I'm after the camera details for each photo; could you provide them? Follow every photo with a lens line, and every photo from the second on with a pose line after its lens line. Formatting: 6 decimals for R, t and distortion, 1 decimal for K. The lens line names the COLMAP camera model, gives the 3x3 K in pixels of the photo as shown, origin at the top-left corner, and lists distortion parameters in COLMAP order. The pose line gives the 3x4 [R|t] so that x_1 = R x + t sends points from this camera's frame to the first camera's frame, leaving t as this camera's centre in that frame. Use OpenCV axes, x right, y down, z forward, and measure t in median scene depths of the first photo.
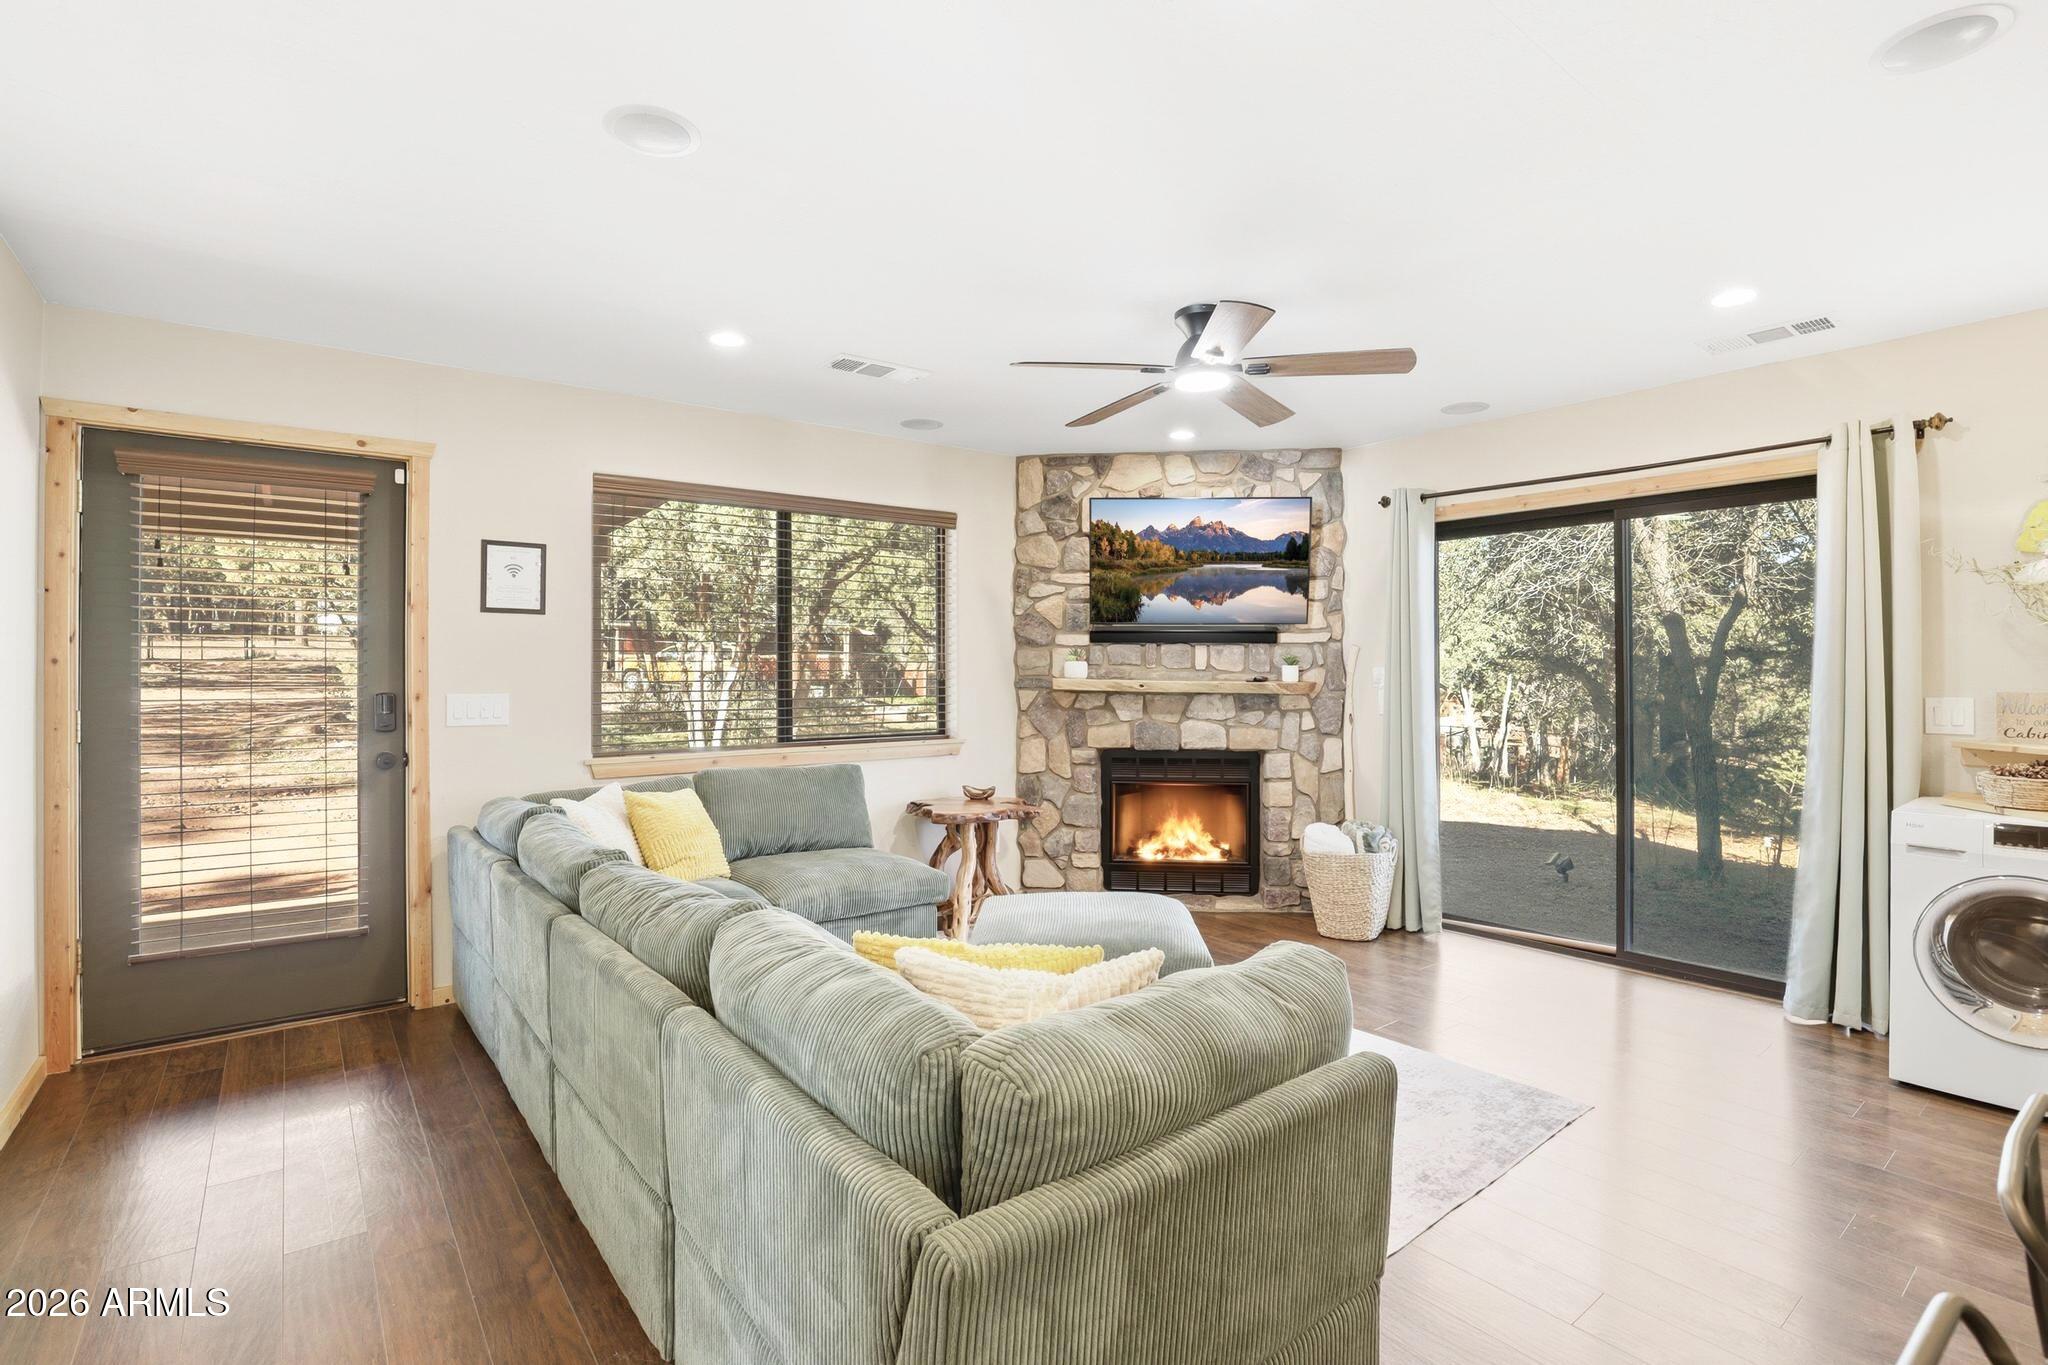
lens RADIAL K [[966.0, 0, 1017.3], [0, 966.0, 667.9], [0, 0, 1]] dist [-0.032471, 0.006076]
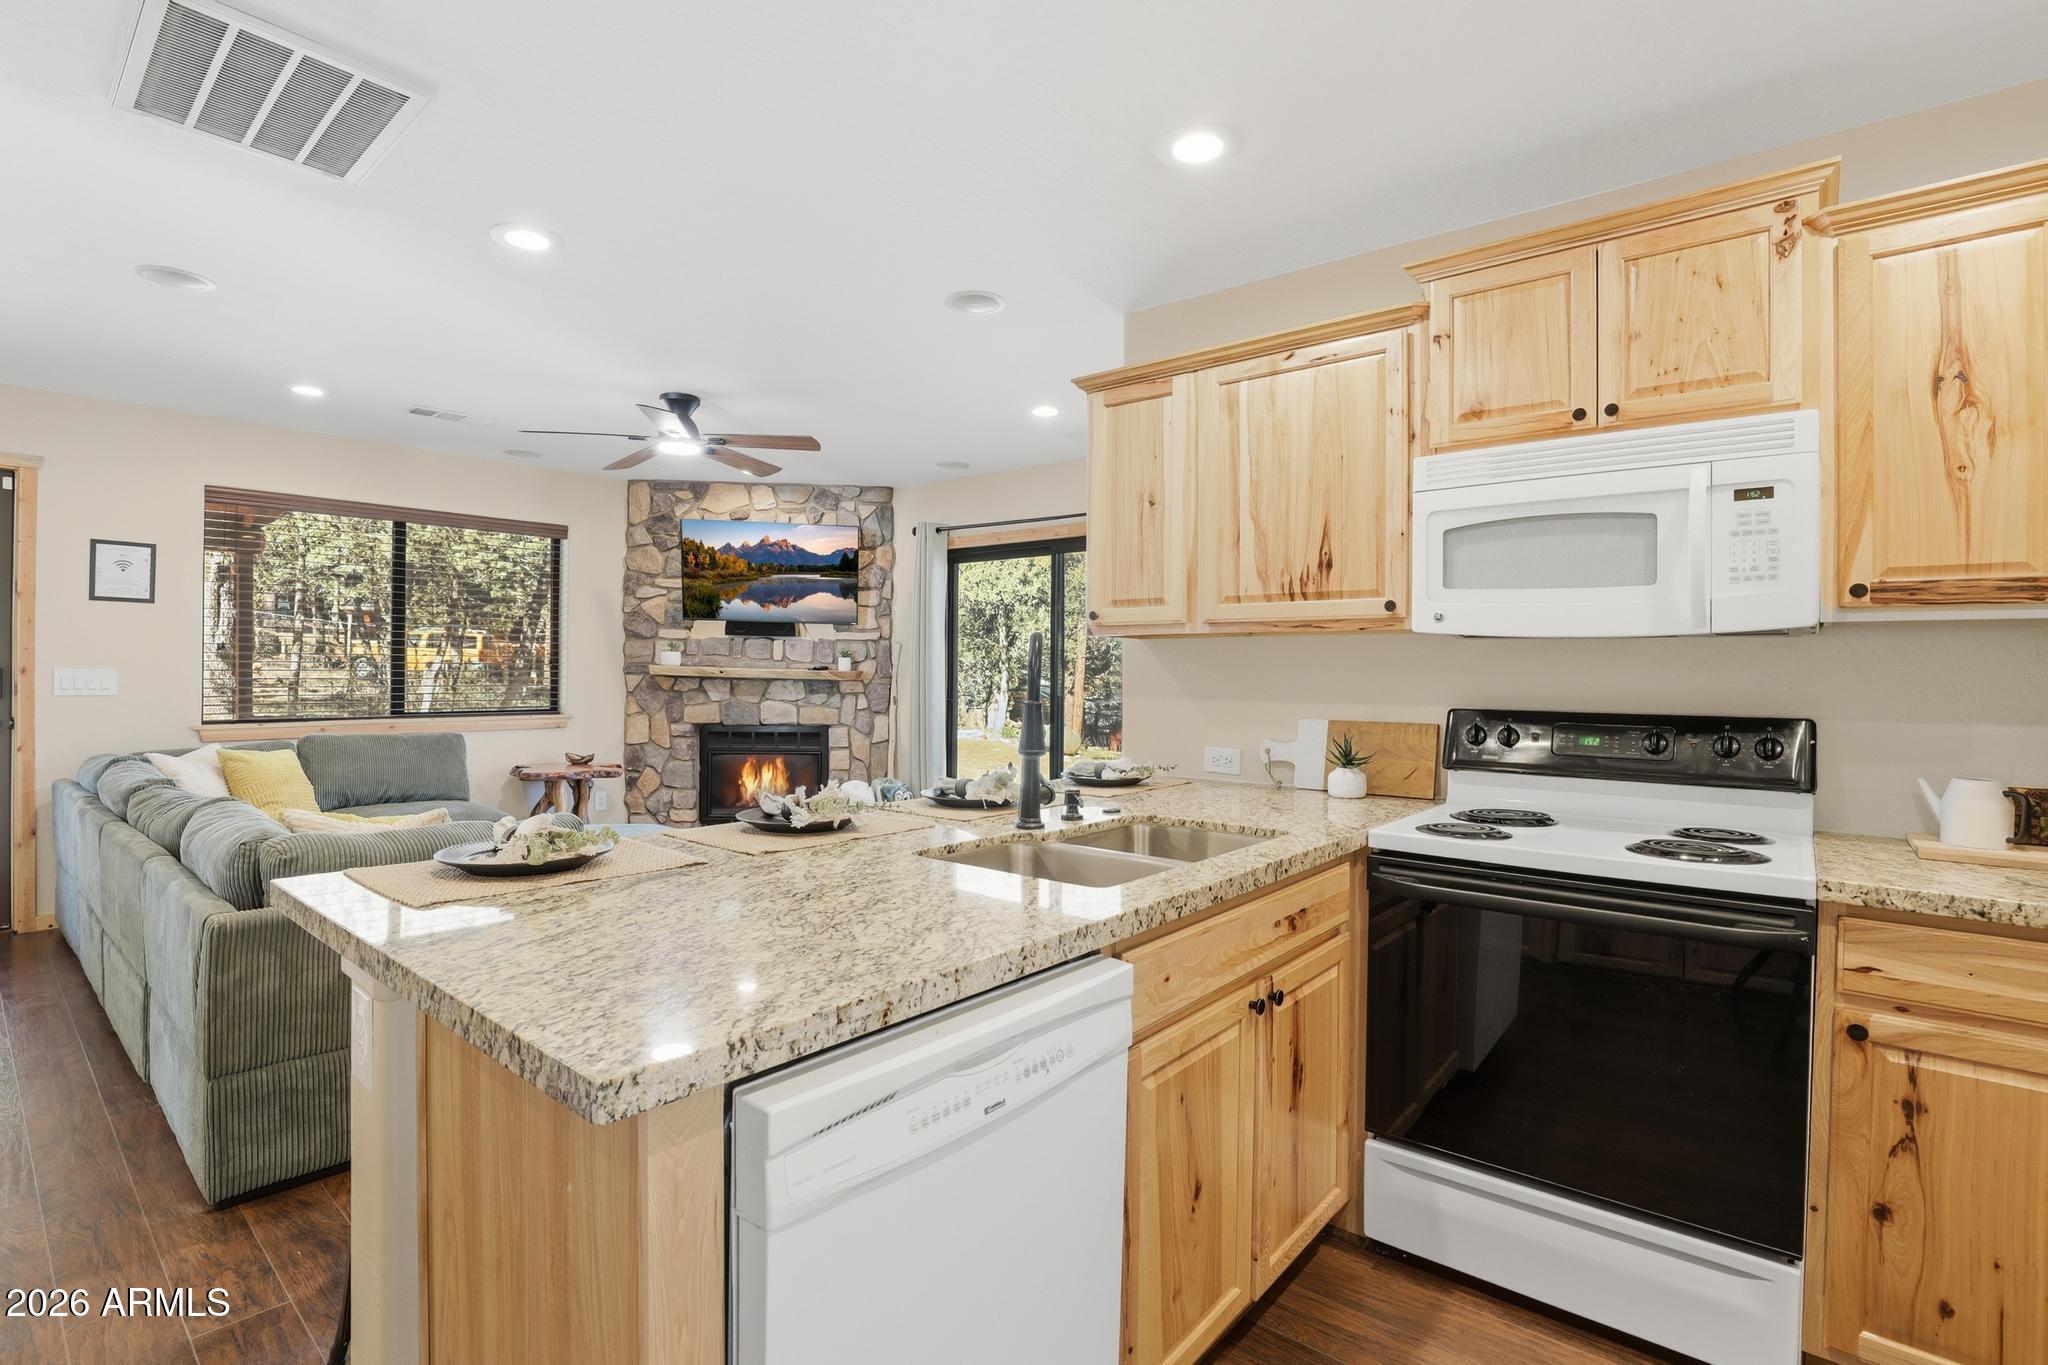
lens RADIAL K [[966.0, 0, 1022.6], [0, 966.0, 671.1], [0, 0, 1]] dist [-0.032471, 0.006076]
pose [[0.978755, 0.013735, 0.204574, 0.331106], [-0.015312, 0.999864, 0.006130, 0.004796], [-0.204462, -0.009132, 0.978832, -0.375643]]
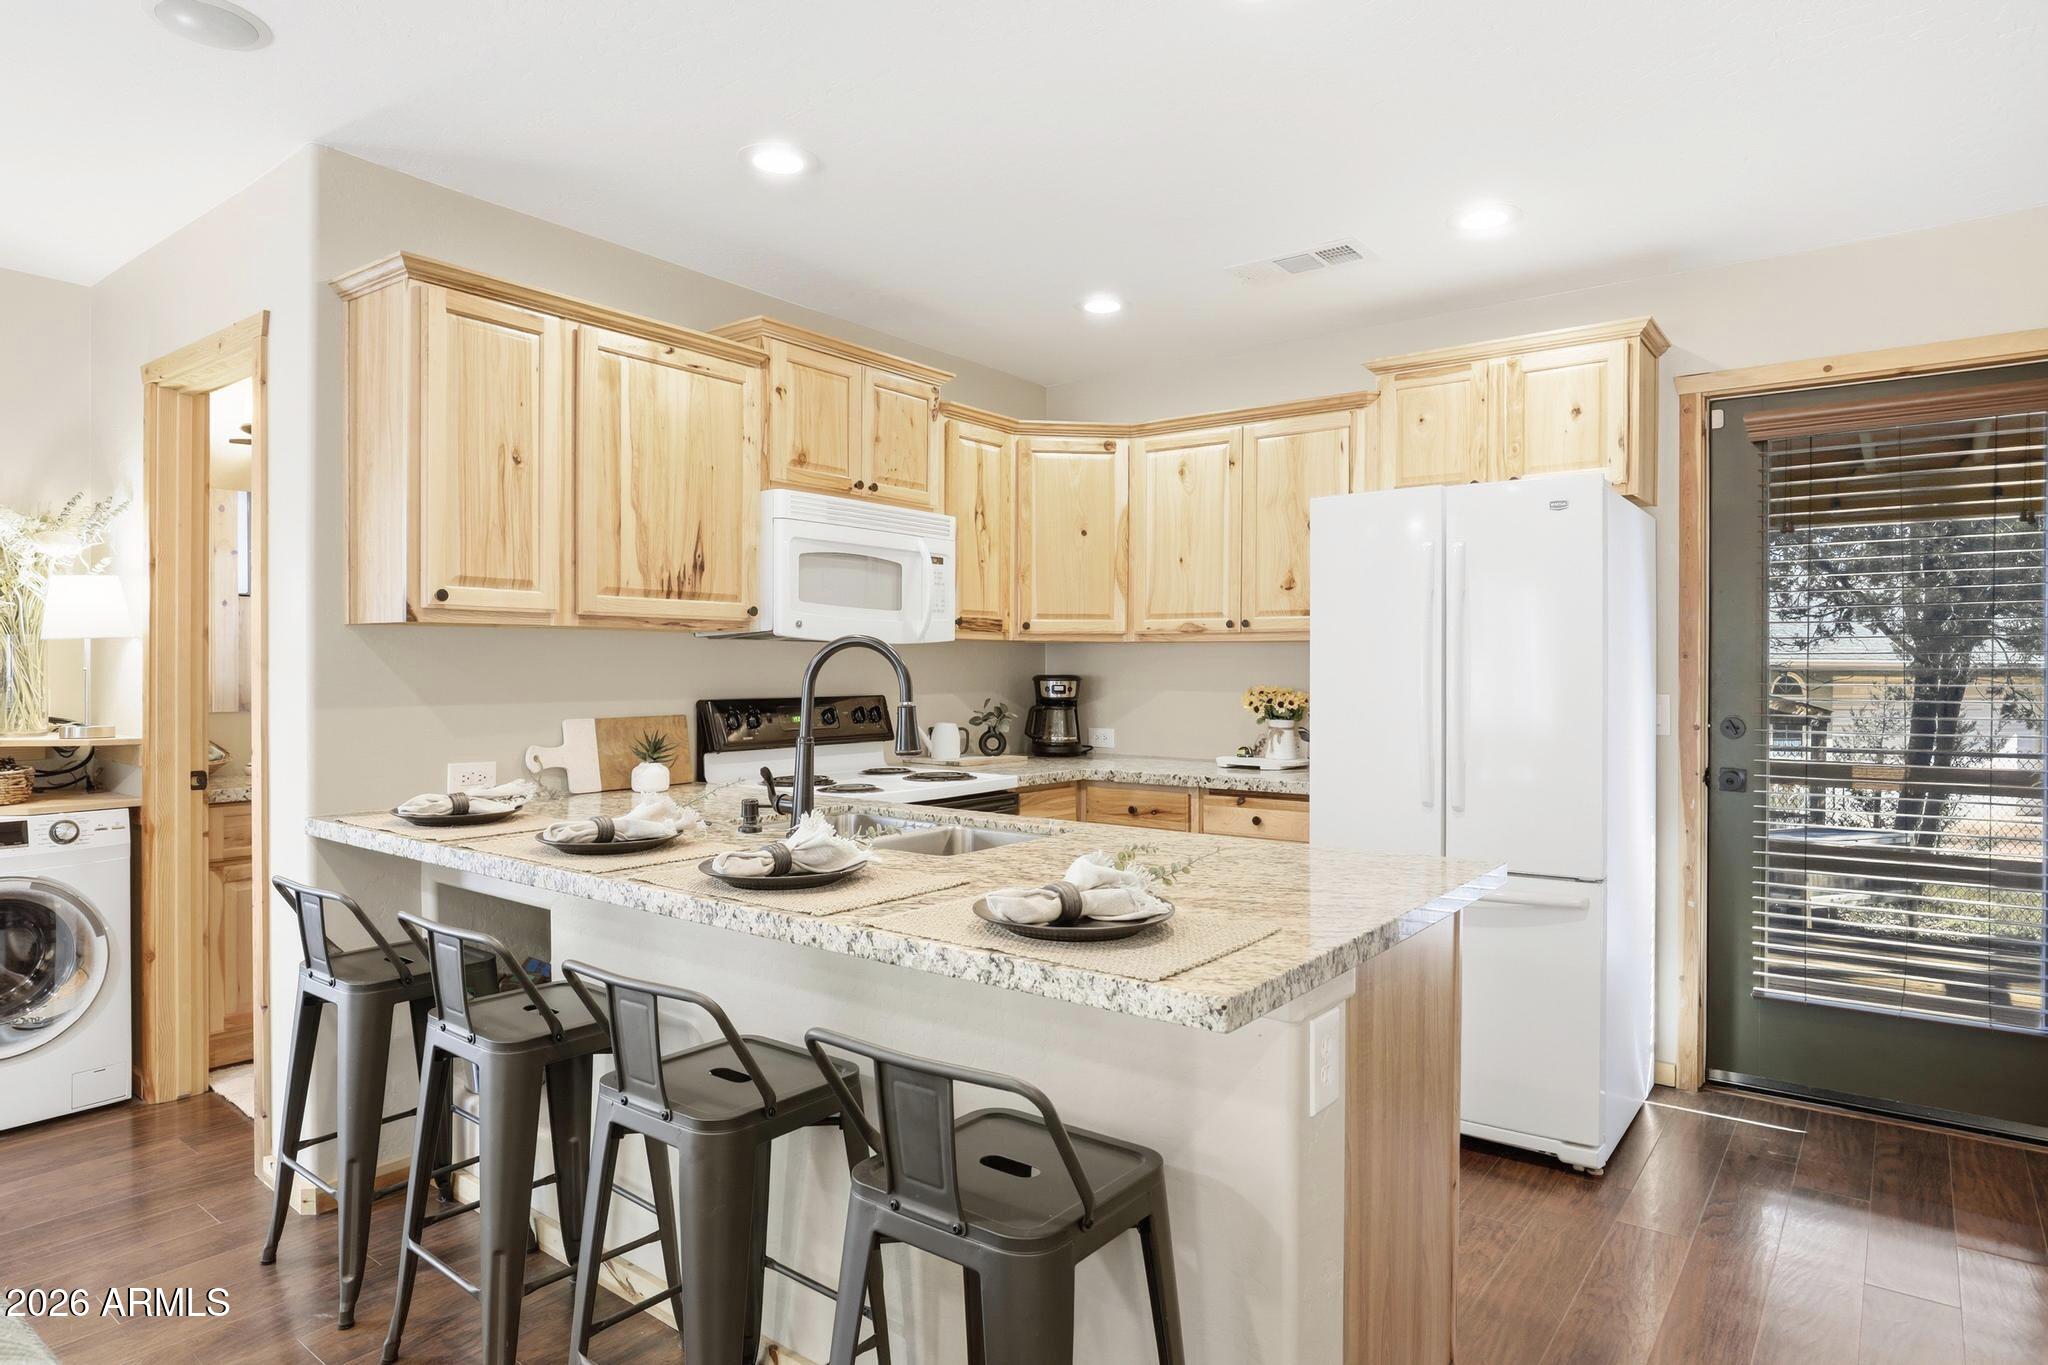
lens RADIAL K [[1168.2, 0, 1029.0], [0, 1168.2, 696.9], [0, 0, 1]] dist [0.007630, -0.000131]
pose [[-0.243592, -0.015907, 0.969747, -0.189008], [-0.004926, 0.999873, 0.015164, 0.012108], [-0.969865, -0.001083, -0.243639, 0.185304]]
